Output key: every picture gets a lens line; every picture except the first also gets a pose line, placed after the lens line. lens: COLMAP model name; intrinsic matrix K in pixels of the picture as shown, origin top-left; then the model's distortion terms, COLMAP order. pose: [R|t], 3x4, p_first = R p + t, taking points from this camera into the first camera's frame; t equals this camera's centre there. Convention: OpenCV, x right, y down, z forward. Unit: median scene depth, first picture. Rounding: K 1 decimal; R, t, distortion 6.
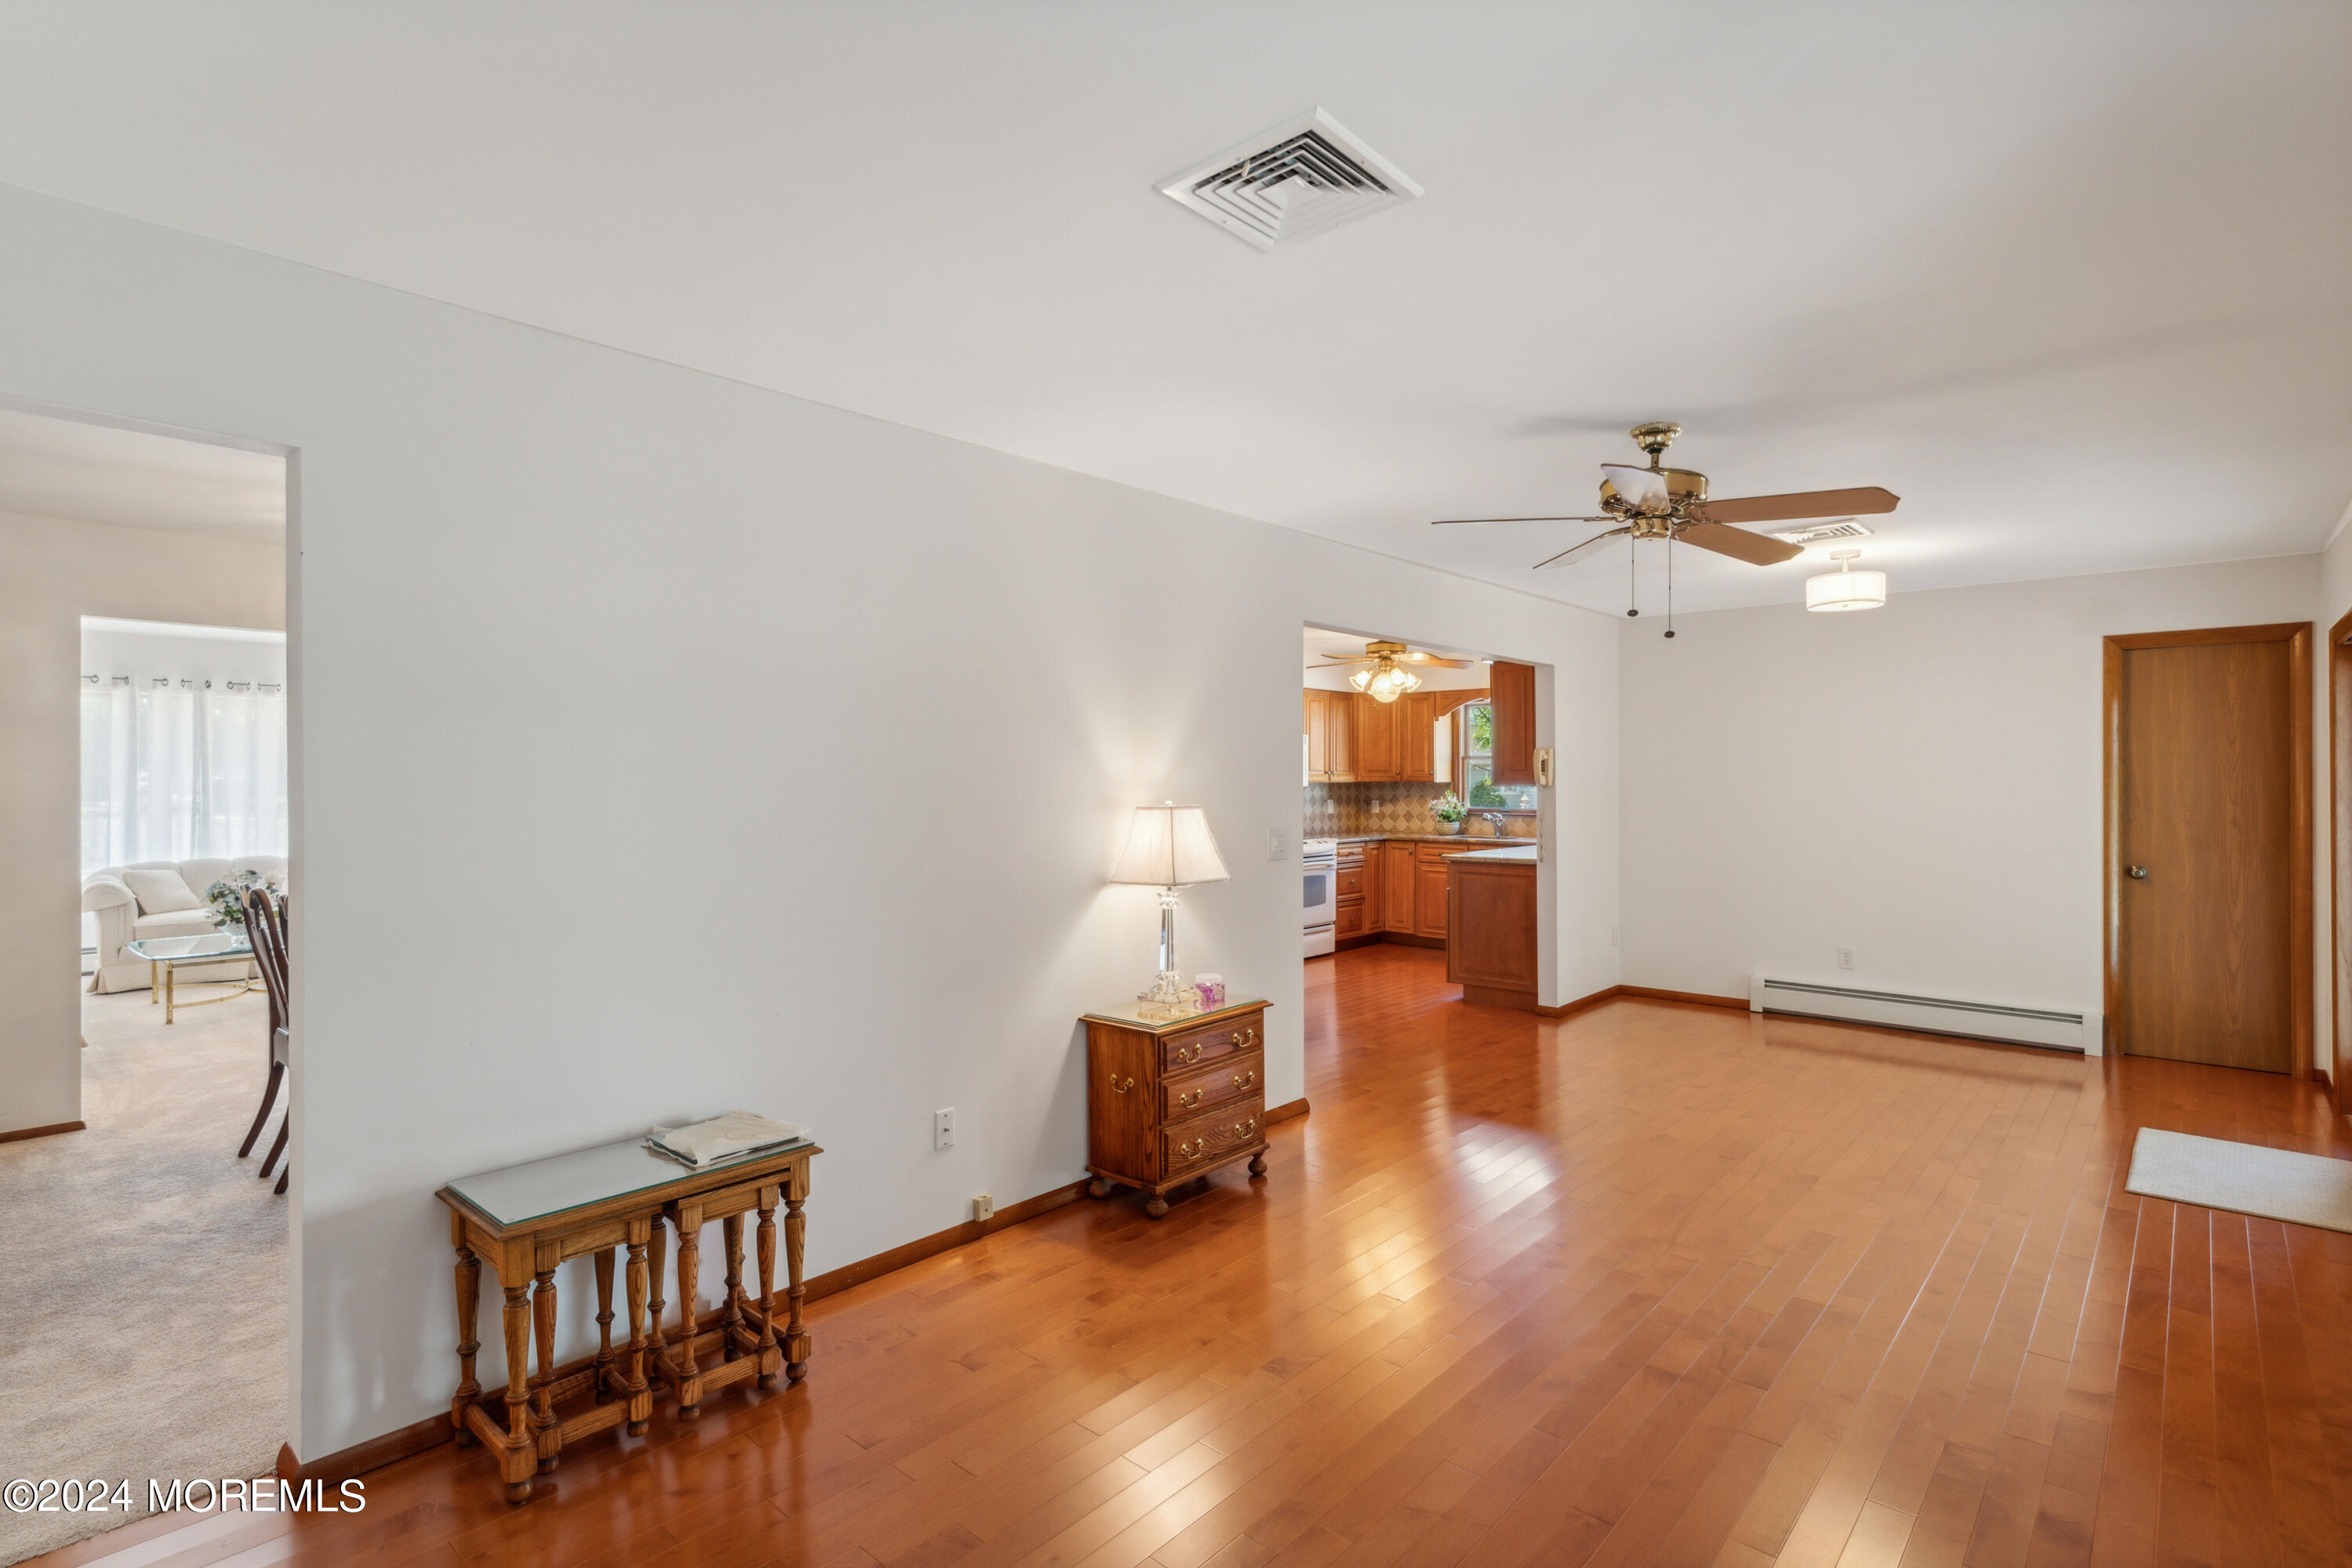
lens RADIAL K [[1142.0, 0, 1164.6], [0, 1142.0, 768.6], [0, 0, 1]] dist [0.008831, -0.000337]
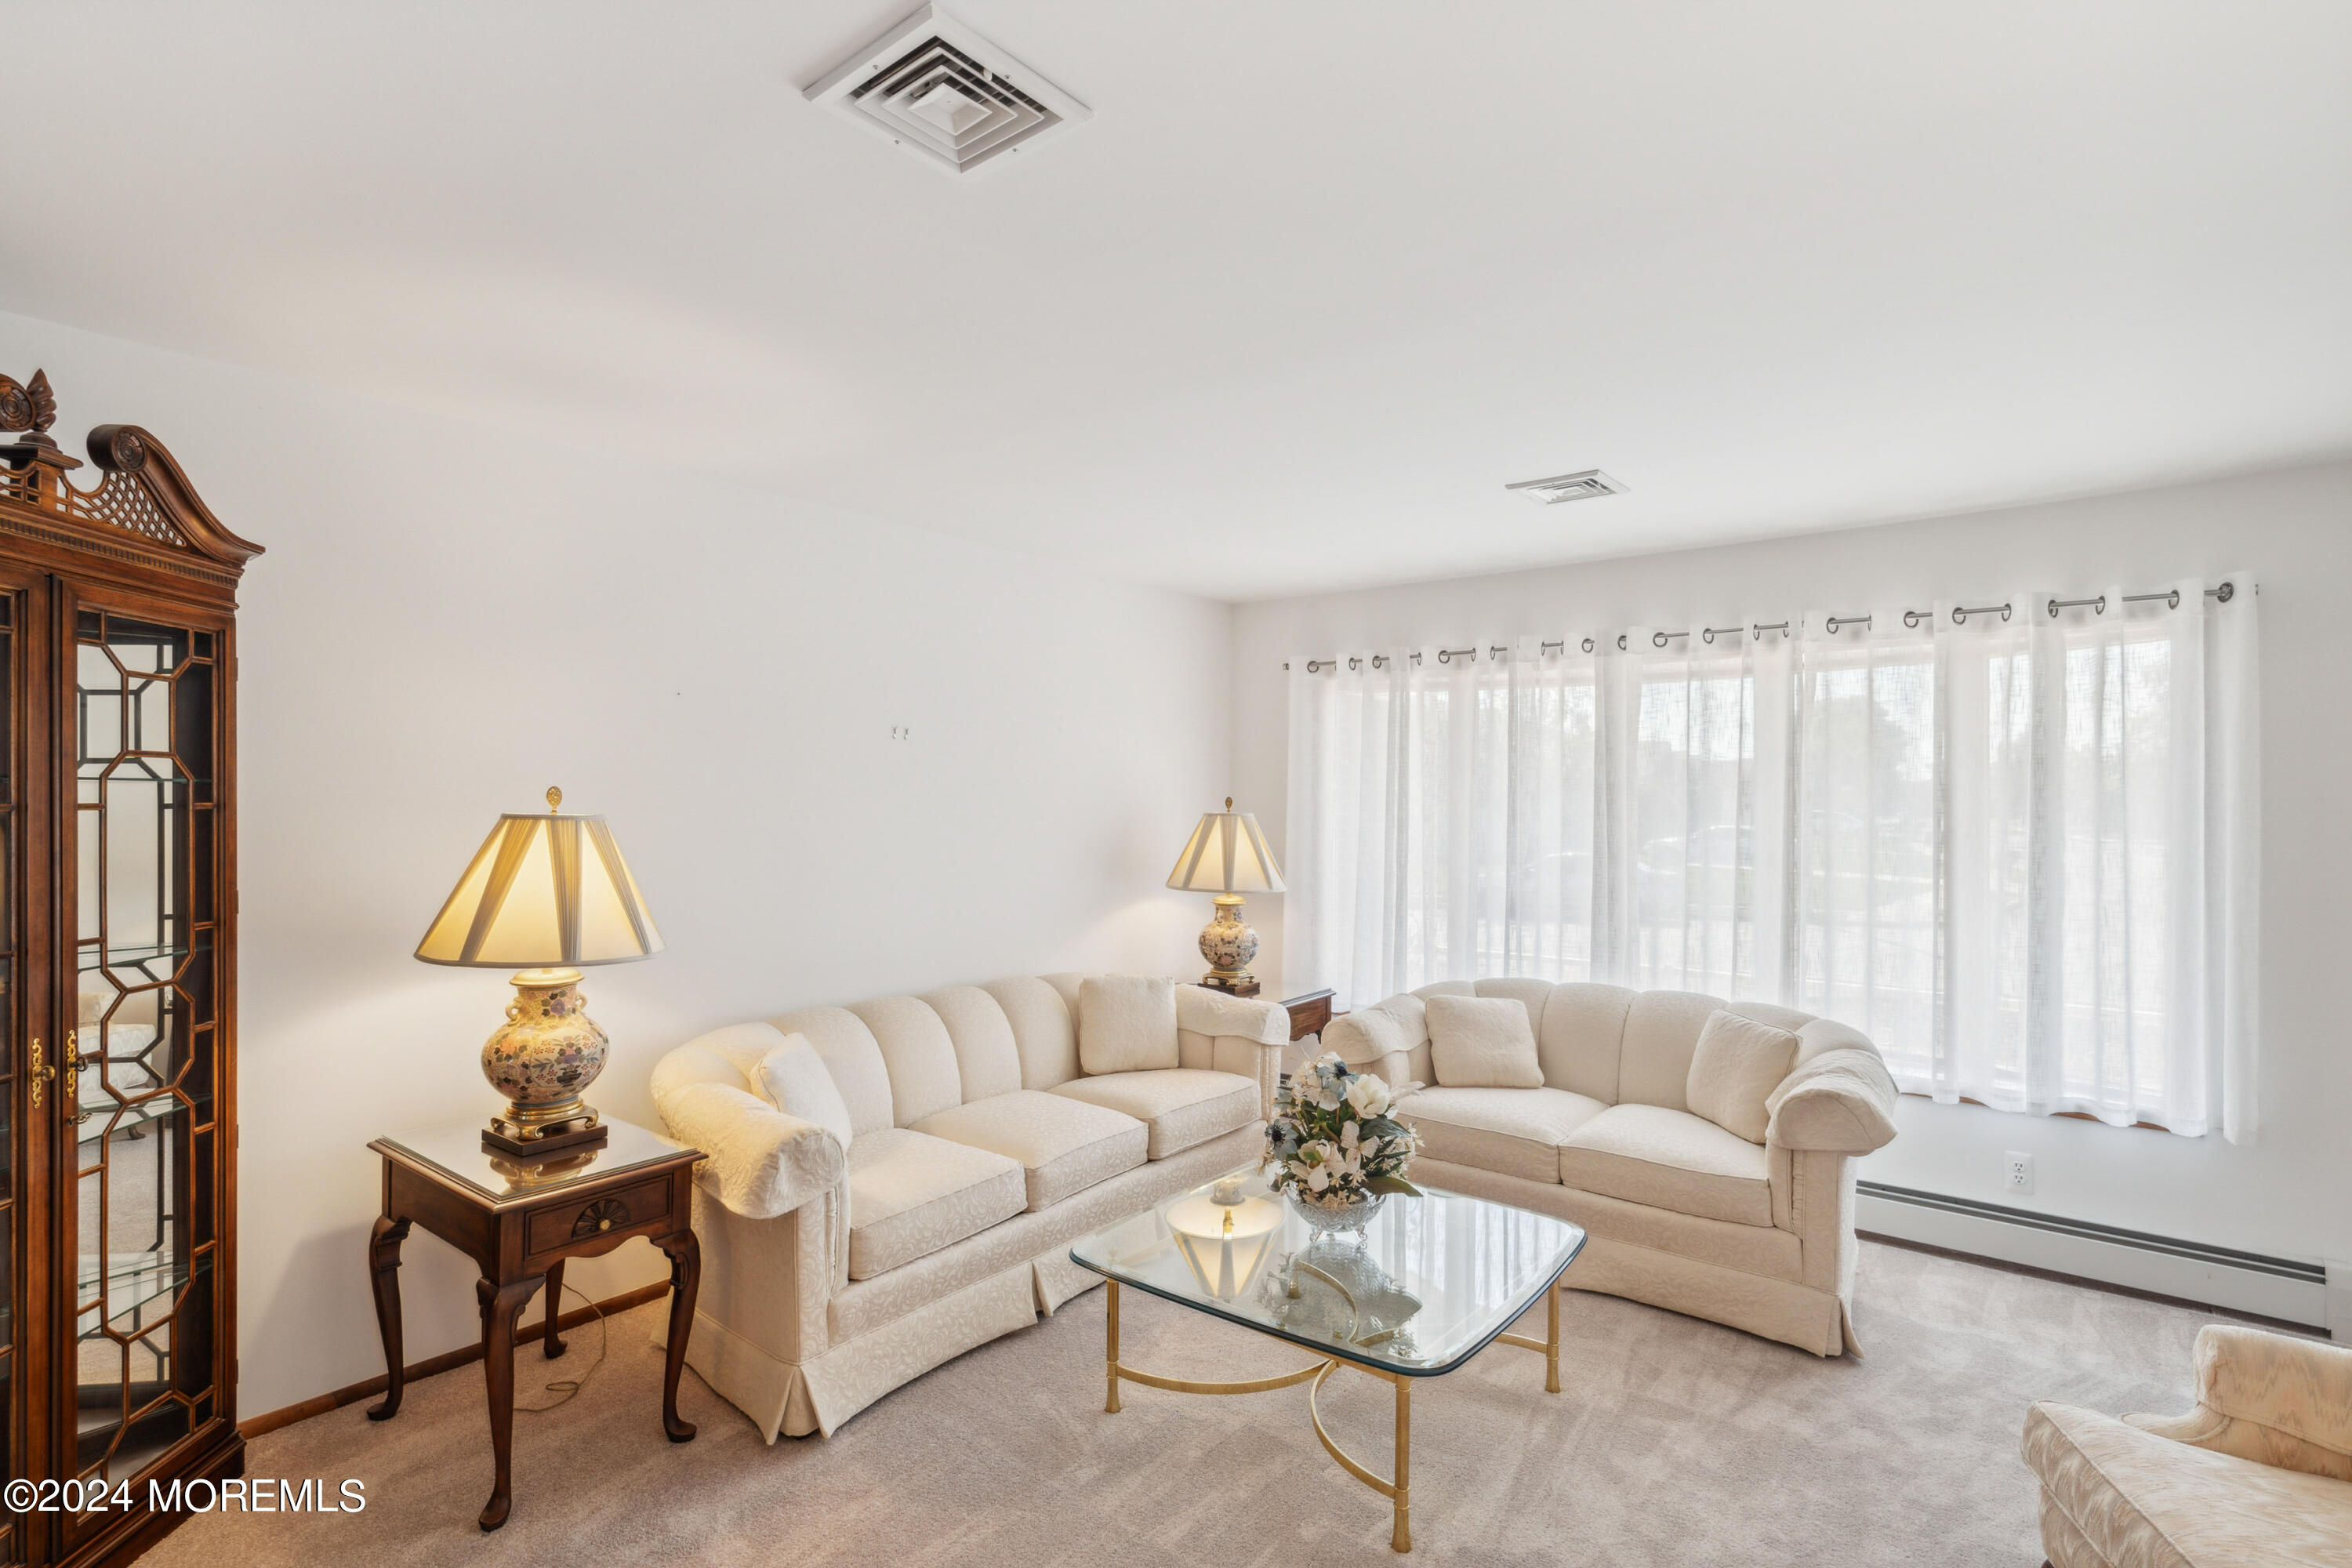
lens RADIAL K [[1142.0, 0, 1179.2], [0, 1142.0, 797.0], [0, 0, 1]] dist [0.008831, -0.000337]
pose [[0.076338, -0.003502, -0.997076, -0.316651], [-0.000085, 0.999994, -0.003518, -0.002640], [0.997082, 0.000353, 0.076337, 0.714165]]
